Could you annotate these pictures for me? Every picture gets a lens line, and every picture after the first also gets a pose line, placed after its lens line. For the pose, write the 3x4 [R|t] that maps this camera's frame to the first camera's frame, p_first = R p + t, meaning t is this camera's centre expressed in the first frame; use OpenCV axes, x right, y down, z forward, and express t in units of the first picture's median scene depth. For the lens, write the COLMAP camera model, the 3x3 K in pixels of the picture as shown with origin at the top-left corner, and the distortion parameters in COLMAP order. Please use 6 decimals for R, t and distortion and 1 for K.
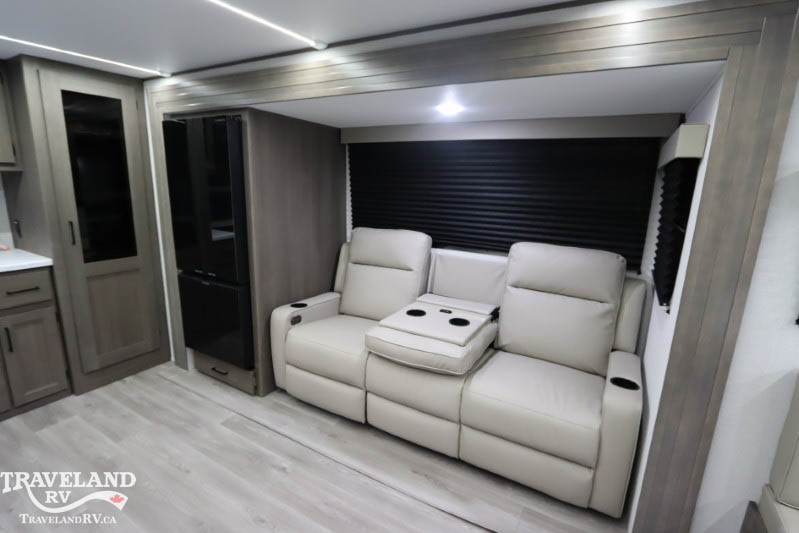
lens RADIAL K [[378.5, 0, 397.9], [0, 378.5, 265.4], [0, 0, 1]] dist [-0.017524, 0.001000]
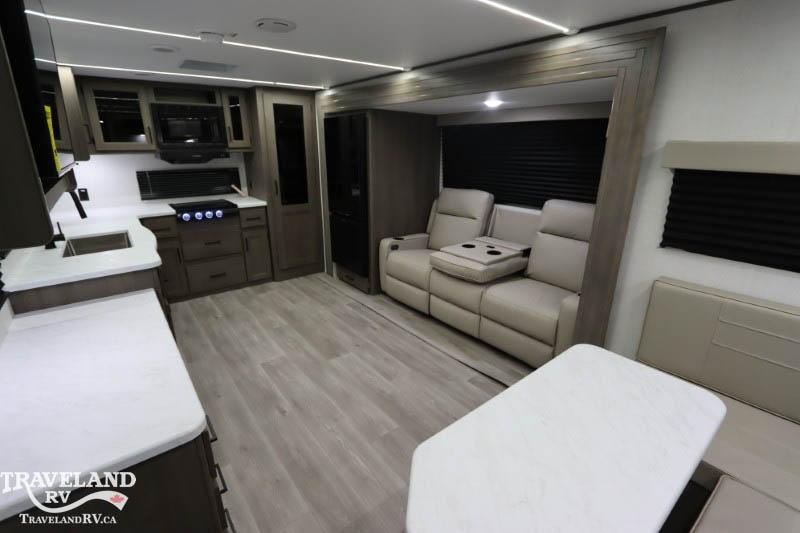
lens RADIAL K [[379.0, 0, 399.4], [0, 379.0, 268.2], [0, 0, 1]] dist [-0.017524, 0.001000]
pose [[0.926840, 0.090343, -0.364426, 0.334004], [-0.057691, 0.993360, 0.099533, 0.079106], [0.370999, -0.071227, 0.925898, -0.444095]]
